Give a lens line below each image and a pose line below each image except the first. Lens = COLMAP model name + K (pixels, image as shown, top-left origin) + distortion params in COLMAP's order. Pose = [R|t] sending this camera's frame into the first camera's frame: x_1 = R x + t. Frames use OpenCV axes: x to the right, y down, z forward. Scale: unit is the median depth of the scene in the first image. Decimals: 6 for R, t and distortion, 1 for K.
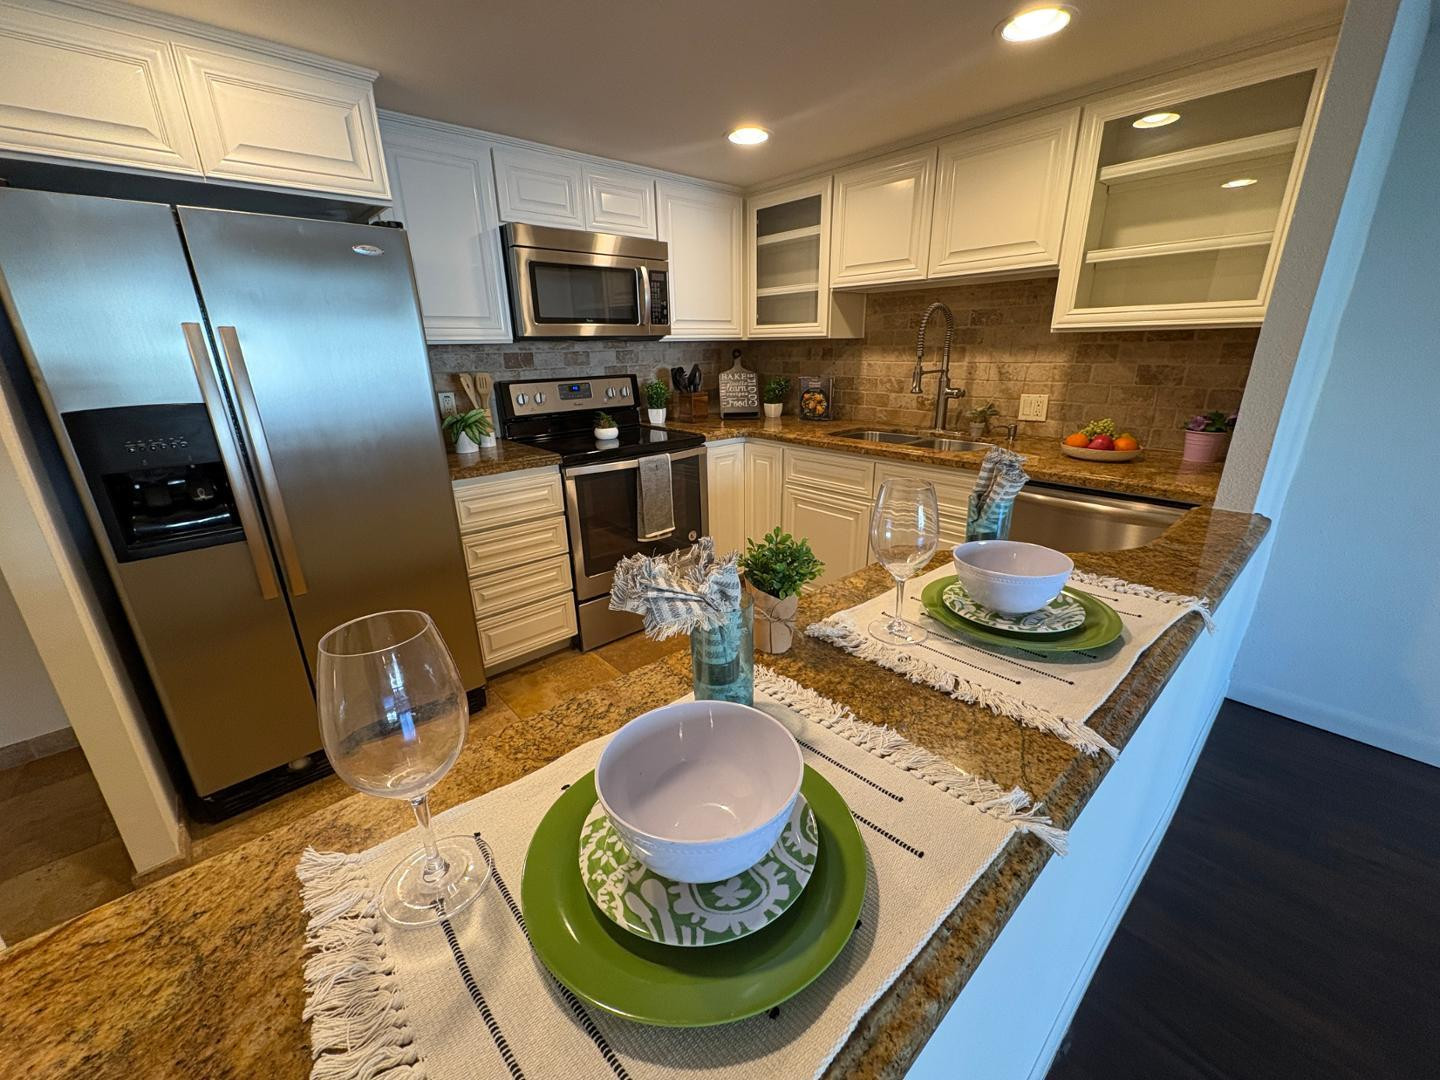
lens RADIAL K [[572.3, 0, 723.2], [0, 572.3, 541.0], [0, 0, 1]] dist [0.000923, -0.000123]
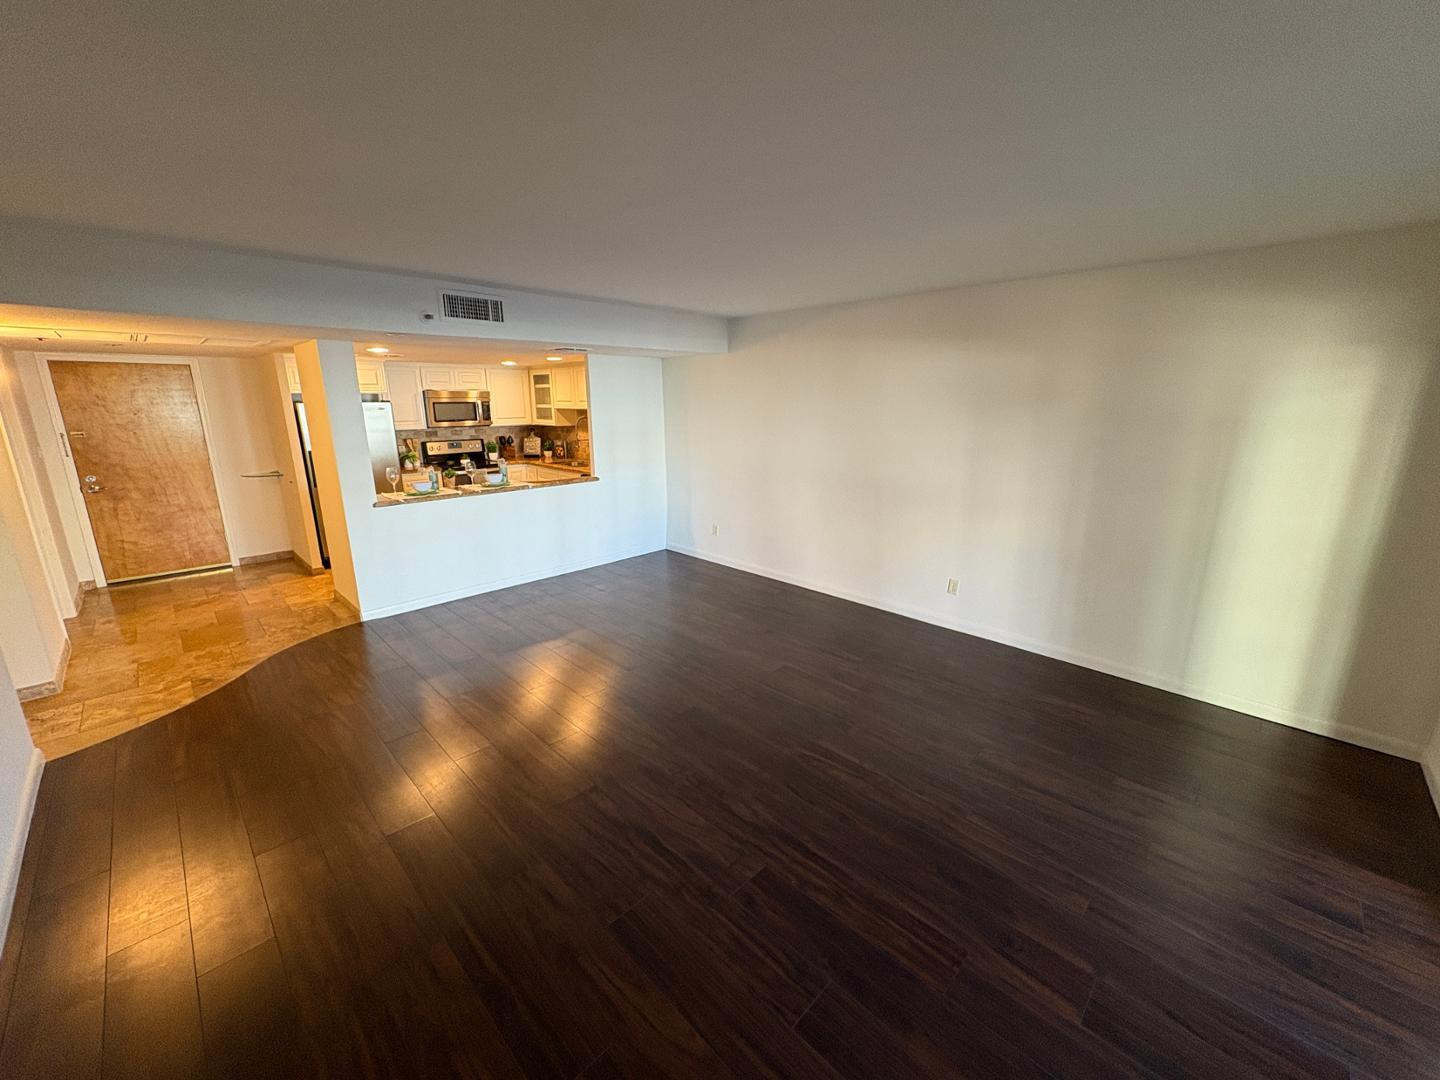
lens RADIAL K [[572.3, 0, 723.2], [0, 572.3, 541.0], [0, 0, 1]] dist [0.000923, -0.000123]
pose [[0.998274, -0.000305, 0.058727, 0.829683], [0.005237, 0.996465, -0.083850, 0.402013], [-0.058493, 0.084012, 0.994746, -1.653982]]
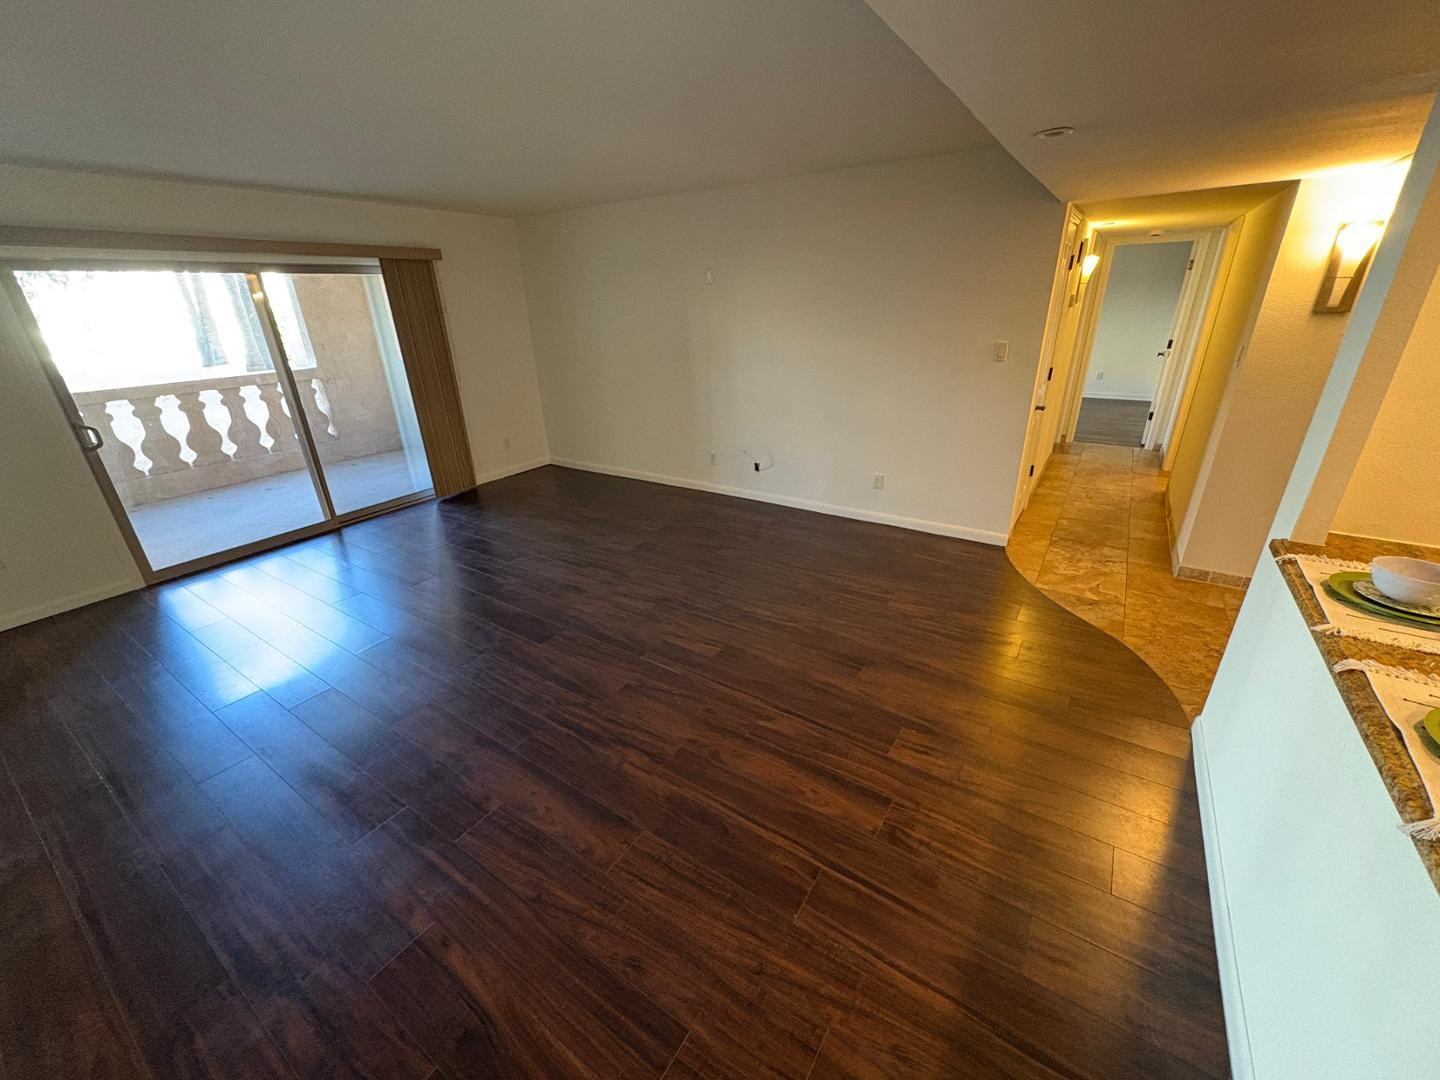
lens RADIAL K [[579.9, 0, 720.0], [0, 579.9, 540.0], [0, 0, 1]] dist [0.011361, 0.000013]
pose [[-0.967579, 0.138173, -0.211422, 0.709419], [-0.037435, 0.749386, 0.661074, -0.280997], [0.249779, 0.647556, -0.719918, 0.370013]]
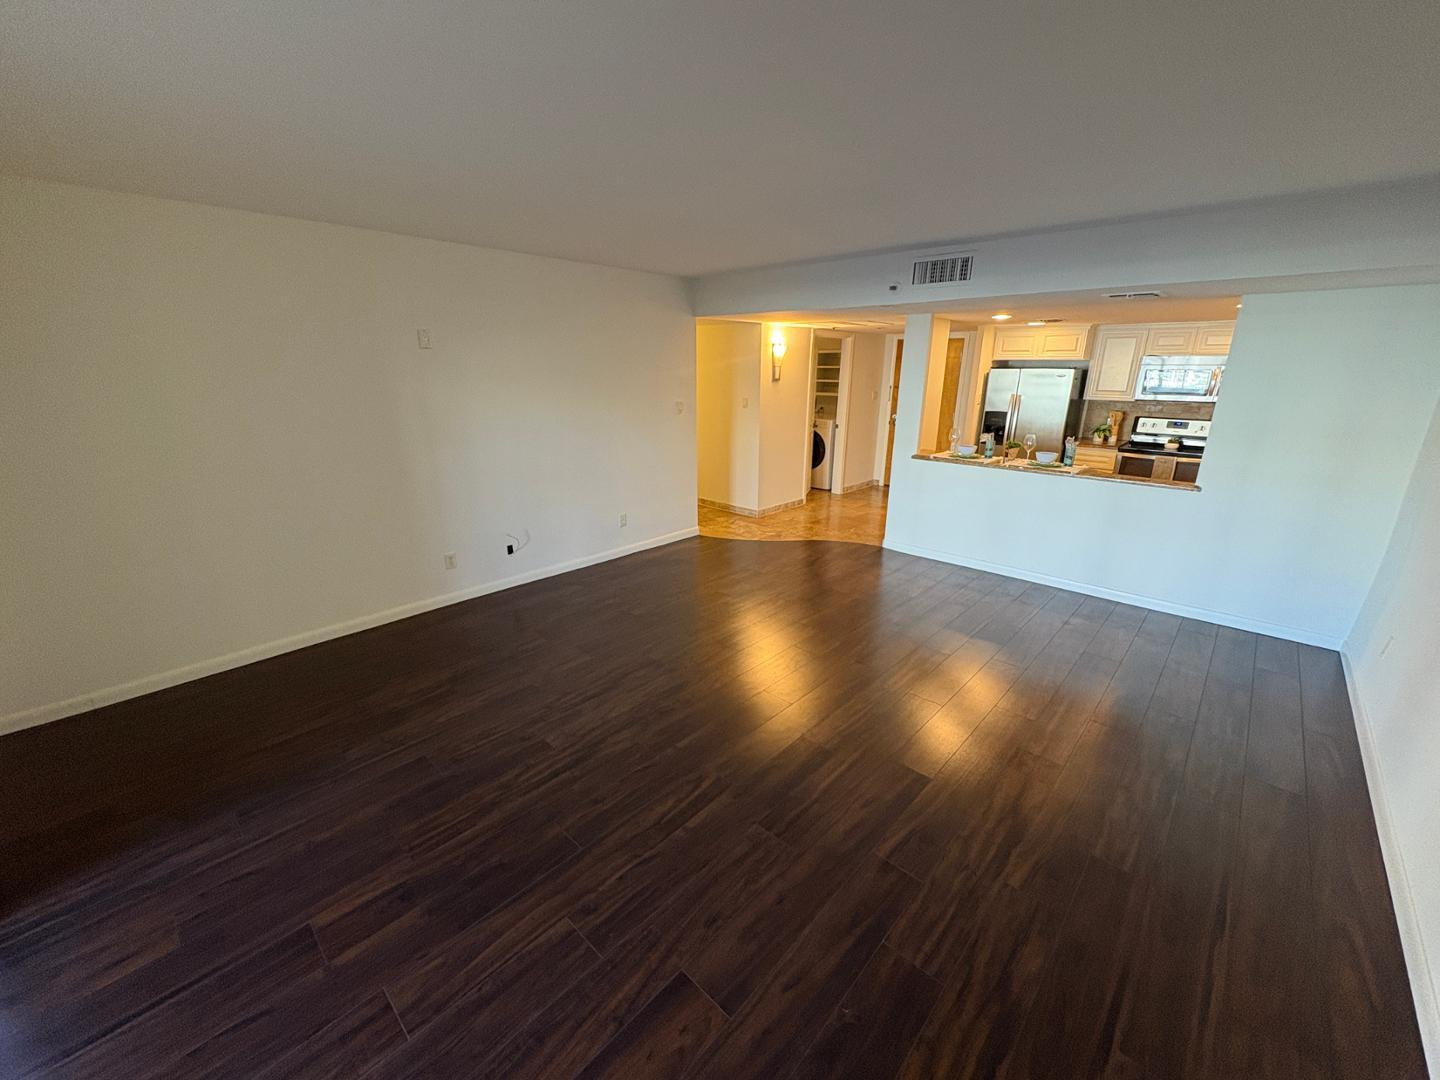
lens RADIAL K [[572.8, 0, 721.5], [0, 572.8, 541.5], [0, 0, 1]] dist [-0.000138, -0.000115]
pose [[0.089284, 0.310147, -0.946487, 1.776335], [-0.329705, 0.905909, 0.265749, 0.115362], [0.939853, 0.288335, 0.183140, -0.837162]]
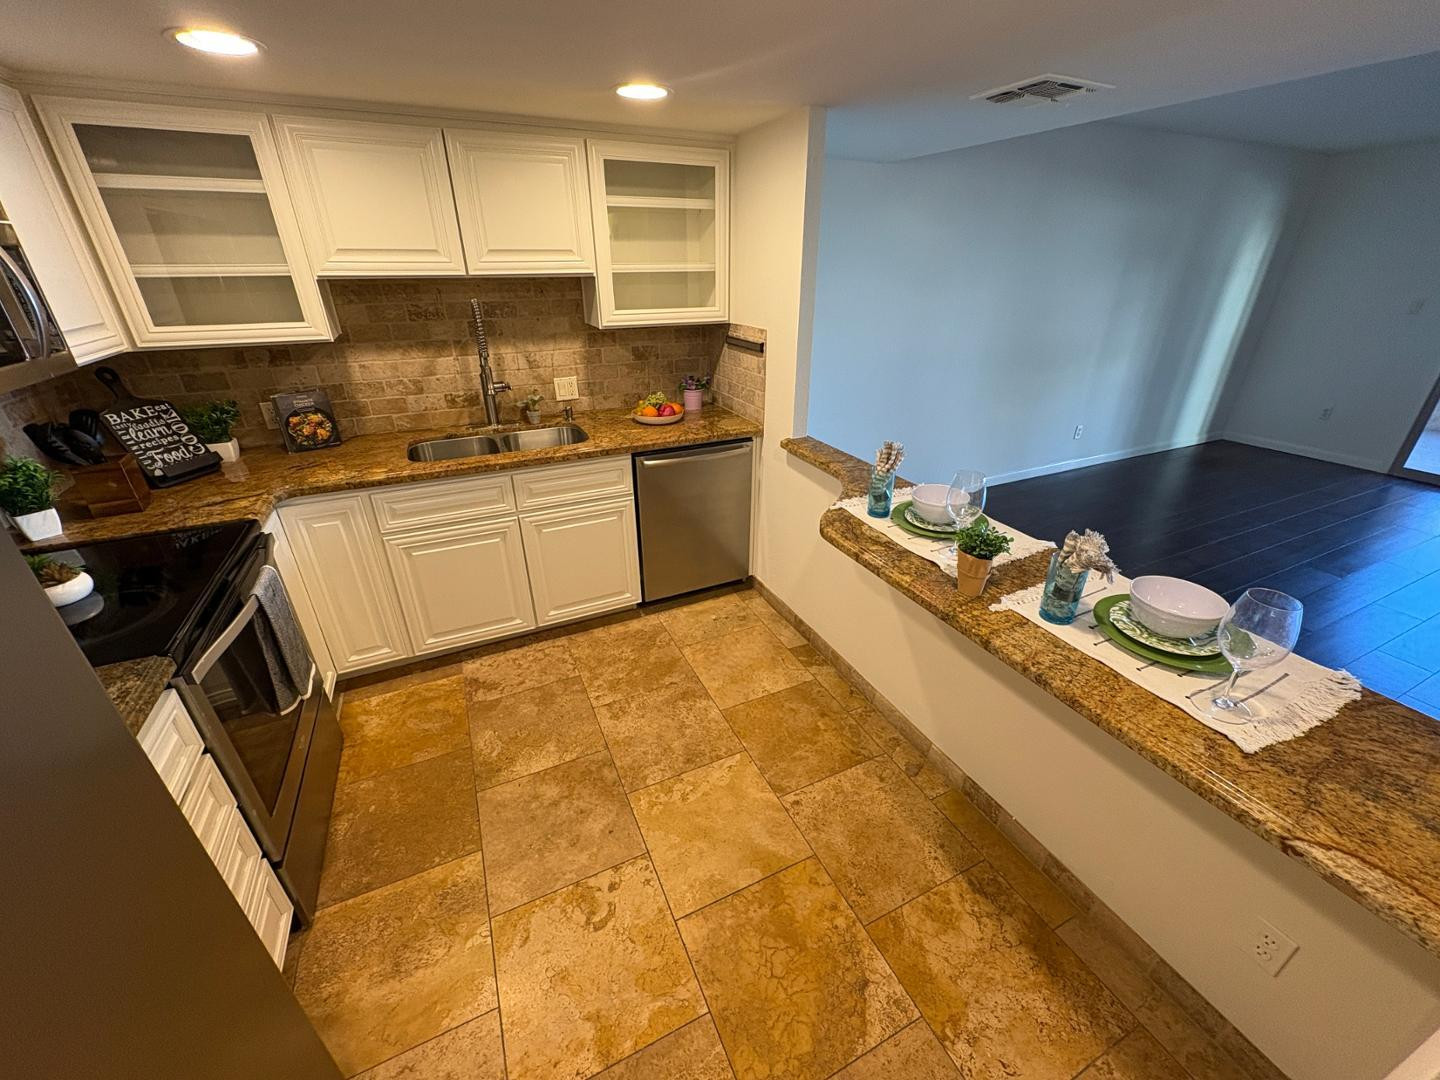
lens RADIAL K [[572.8, 0, 721.5], [0, 572.8, 541.5], [0, 0, 1]] dist [-0.000138, -0.000115]
pose [[0.287662, -0.406824, 0.867032, -0.460010], [0.307095, 0.896677, 0.318846, -0.213394], [-0.907162, 0.174541, 0.382873, 0.306704]]
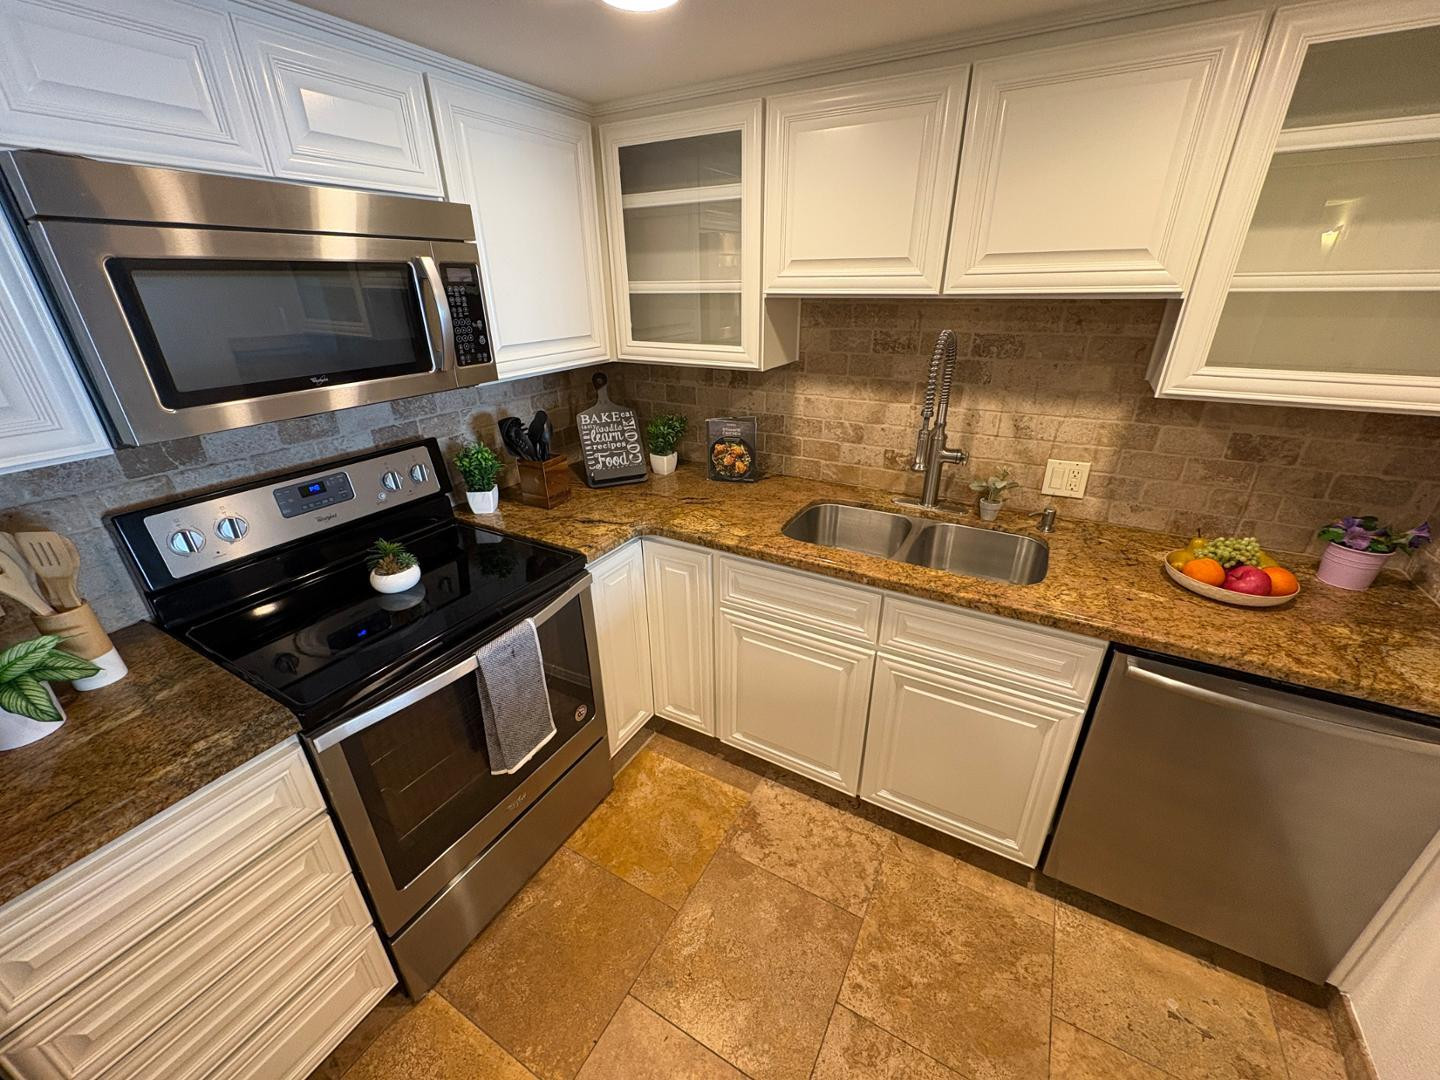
lens RADIAL K [[572.8, 0, 721.5], [0, 572.8, 541.5], [0, 0, 1]] dist [-0.000138, -0.000115]
pose [[0.948645, -0.125611, 0.290335, -0.070084], [0.098233, 0.989386, 0.107080, -0.255192], [-0.300704, -0.073061, 0.950915, 0.420434]]
